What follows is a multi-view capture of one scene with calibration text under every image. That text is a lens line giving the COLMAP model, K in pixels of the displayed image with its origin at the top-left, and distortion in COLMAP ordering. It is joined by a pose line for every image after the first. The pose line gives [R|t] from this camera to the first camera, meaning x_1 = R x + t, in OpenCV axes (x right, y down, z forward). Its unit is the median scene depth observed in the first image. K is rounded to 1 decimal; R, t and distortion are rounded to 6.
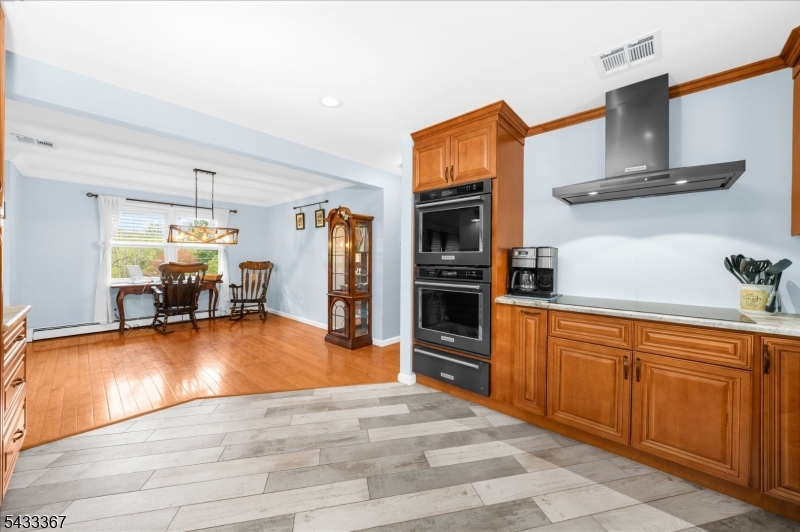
lens RADIAL K [[291.9, 0, 398.1], [0, 291.9, 259.3], [0, 0, 1]] dist [-0.001775, -0.000116]
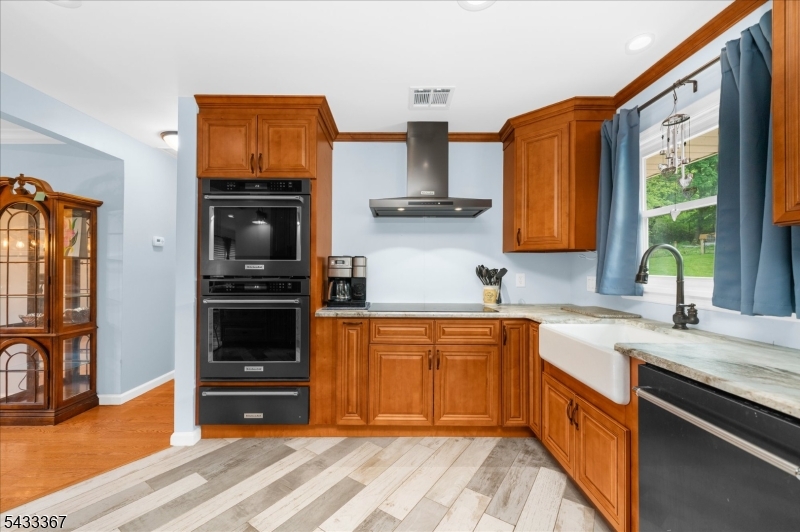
lens RADIAL K [[327.2, 0, 400.0], [0, 327.2, 266.0], [0, 0, 1]] dist [0.001310, 0.000141]
pose [[0.735256, -0.000014, 0.677789, -0.158164], [0.002839, 0.999991, -0.003059, -0.005170], [-0.677783, 0.004173, 0.735250, 0.076604]]
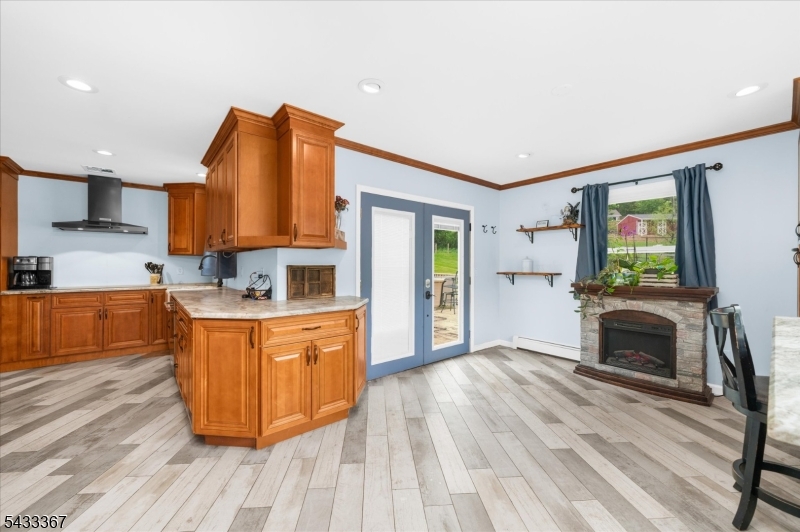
lens RADIAL K [[303.6, 0, 387.7], [0, 303.6, 265.1], [0, 0, 1]] dist [-0.000302, -0.000010]
pose [[0.162647, -0.010891, 0.986624, -0.812425], [0.002669, 0.999940, 0.010598, -0.009612], [-0.986681, 0.000909, 0.162666, -1.096030]]
